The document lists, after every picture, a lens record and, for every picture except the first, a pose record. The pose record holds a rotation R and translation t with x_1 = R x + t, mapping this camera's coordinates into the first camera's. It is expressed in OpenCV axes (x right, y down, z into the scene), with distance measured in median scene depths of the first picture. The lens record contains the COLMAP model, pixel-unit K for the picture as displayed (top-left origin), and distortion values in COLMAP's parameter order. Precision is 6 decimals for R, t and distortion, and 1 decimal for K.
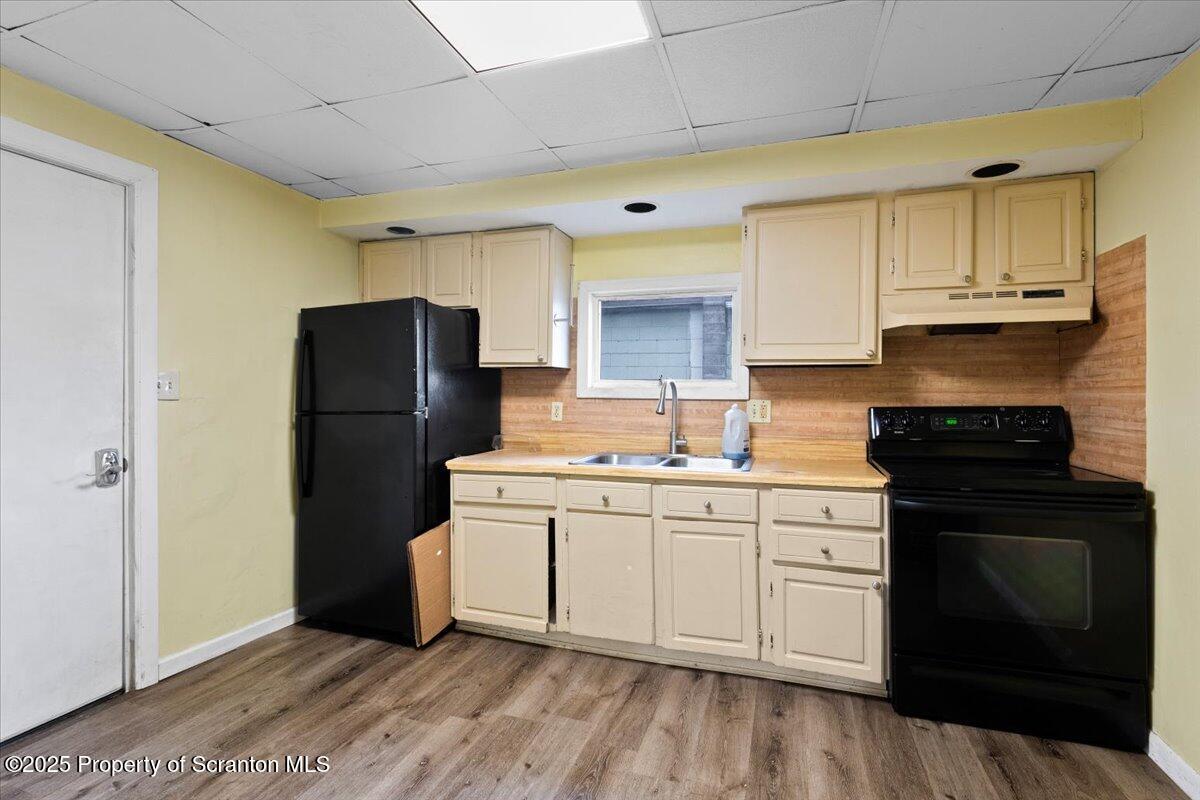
lens RADIAL K [[562.6, 0, 586.8], [0, 562.6, 384.7], [0, 0, 1]] dist [0.000371, 0.000261]
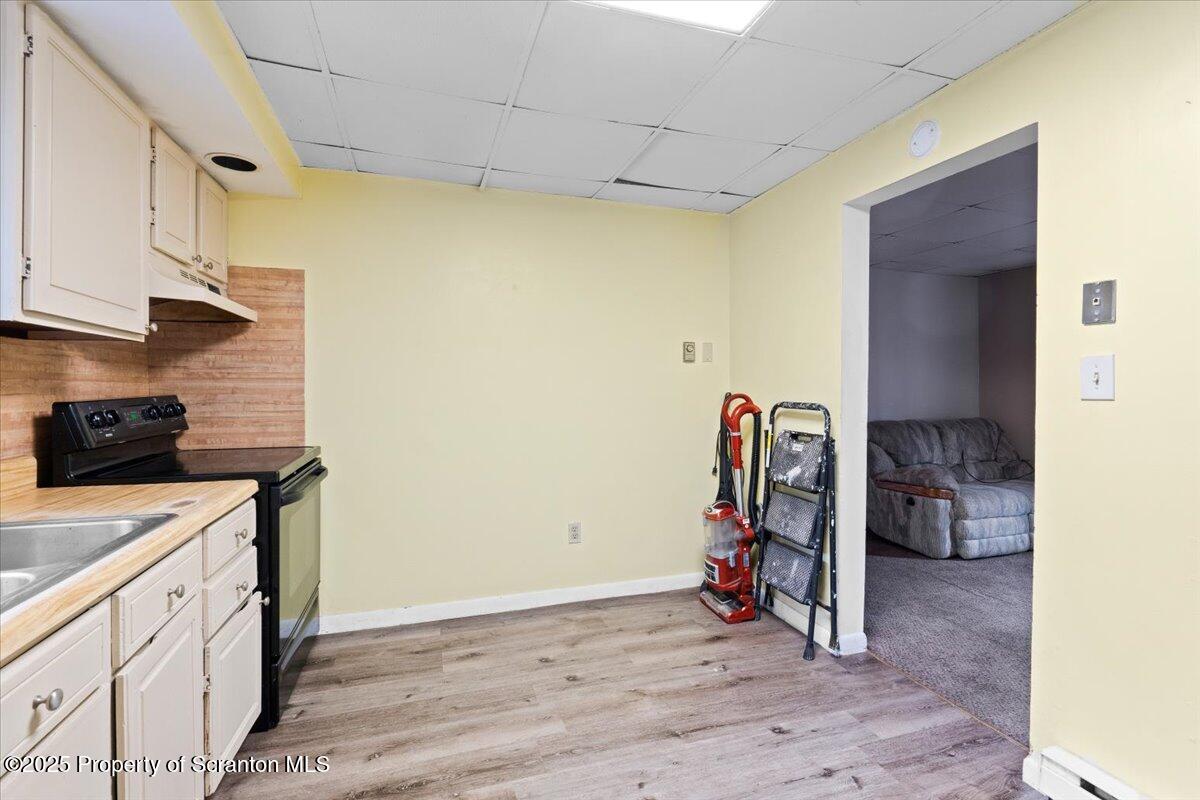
lens RADIAL K [[557.5, 0, 601.4], [0, 557.5, 393.5], [0, 0, 1]] dist [-0.001550, -0.000010]
pose [[-0.598832, -0.014386, 0.800745, -0.451002], [-0.018774, 0.999816, 0.003922, 0.017025], [-0.800654, -0.012684, -0.598992, 1.012957]]
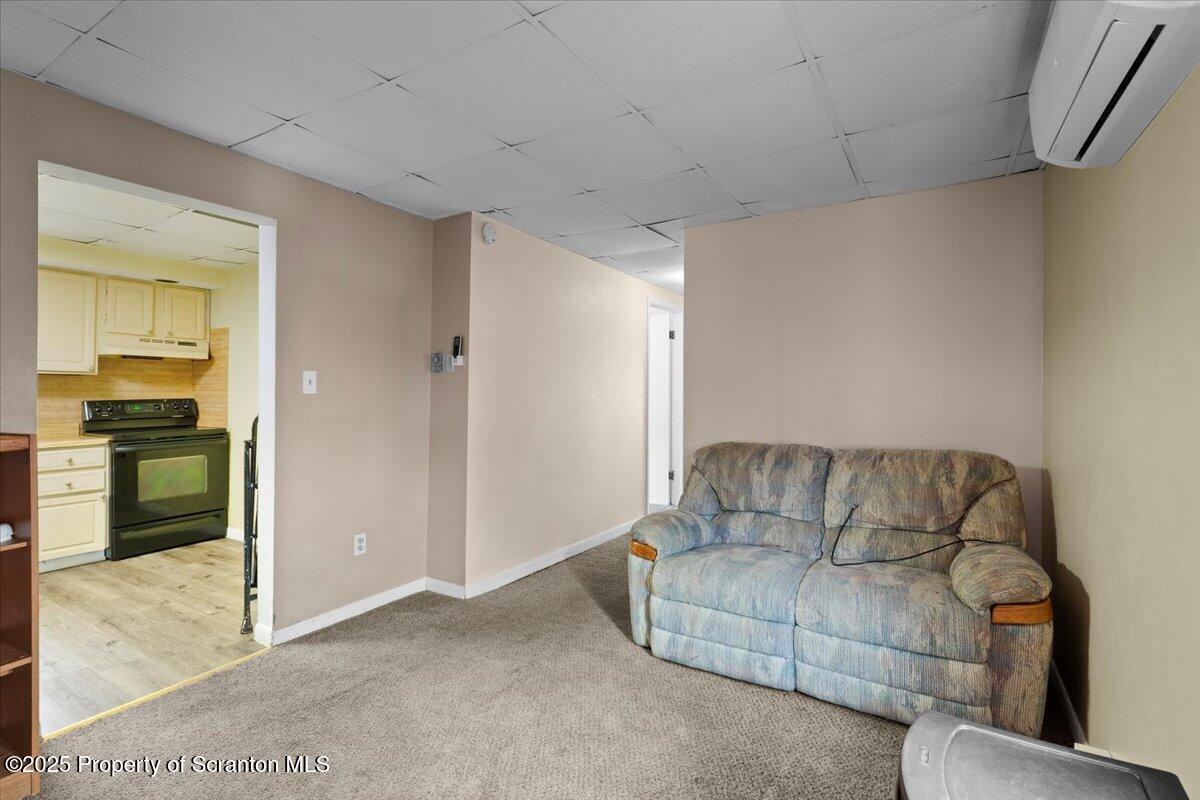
lens RADIAL K [[562.6, 0, 586.8], [0, 562.6, 384.7], [0, 0, 1]] dist [0.000371, 0.000261]
pose [[0.224207, 0.009596, 0.974494, -0.859958], [-0.015087, 0.999866, -0.006374, -0.020593], [-0.974425, -0.013273, 0.224322, -0.882243]]
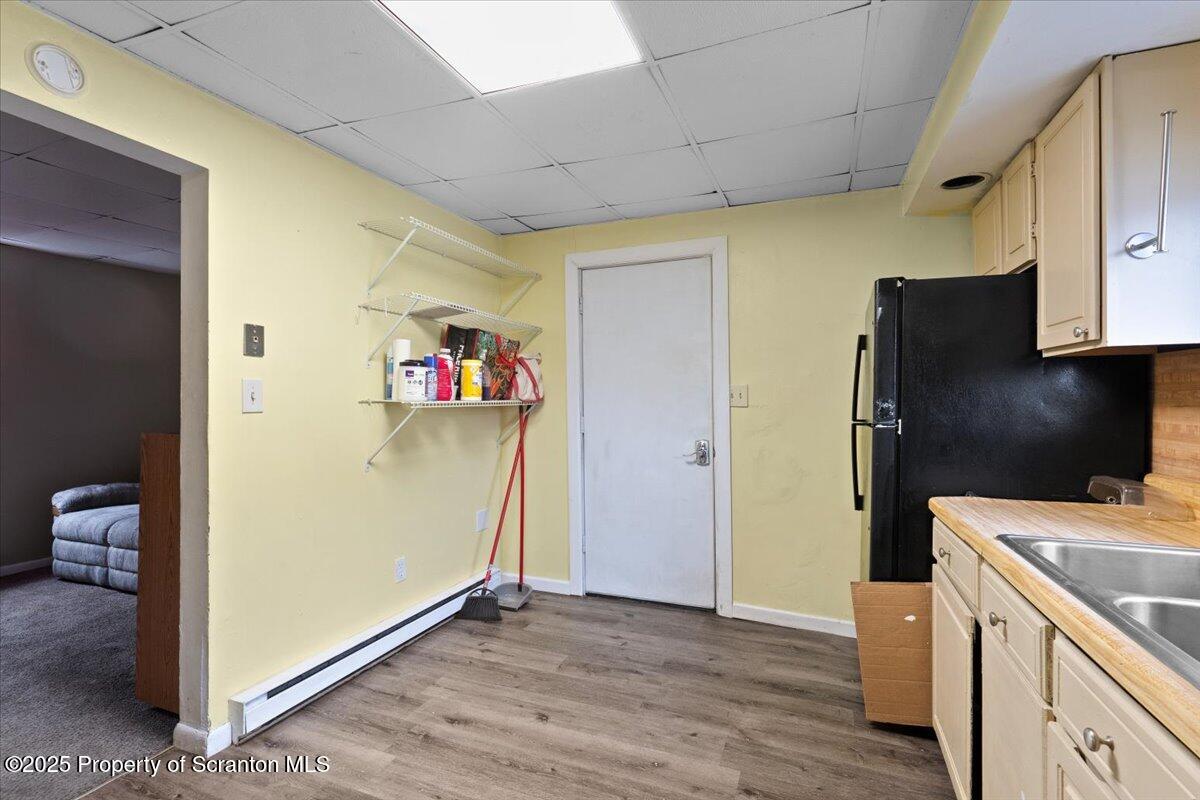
lens RADIAL K [[557.5, 0, 601.4], [0, 557.5, 393.5], [0, 0, 1]] dist [-0.001550, -0.000010]
pose [[-0.040354, -0.013992, -0.999087, 0.567679], [0.019280, 0.999705, -0.014780, 0.009332], [0.998999, -0.019859, -0.040072, 0.738260]]
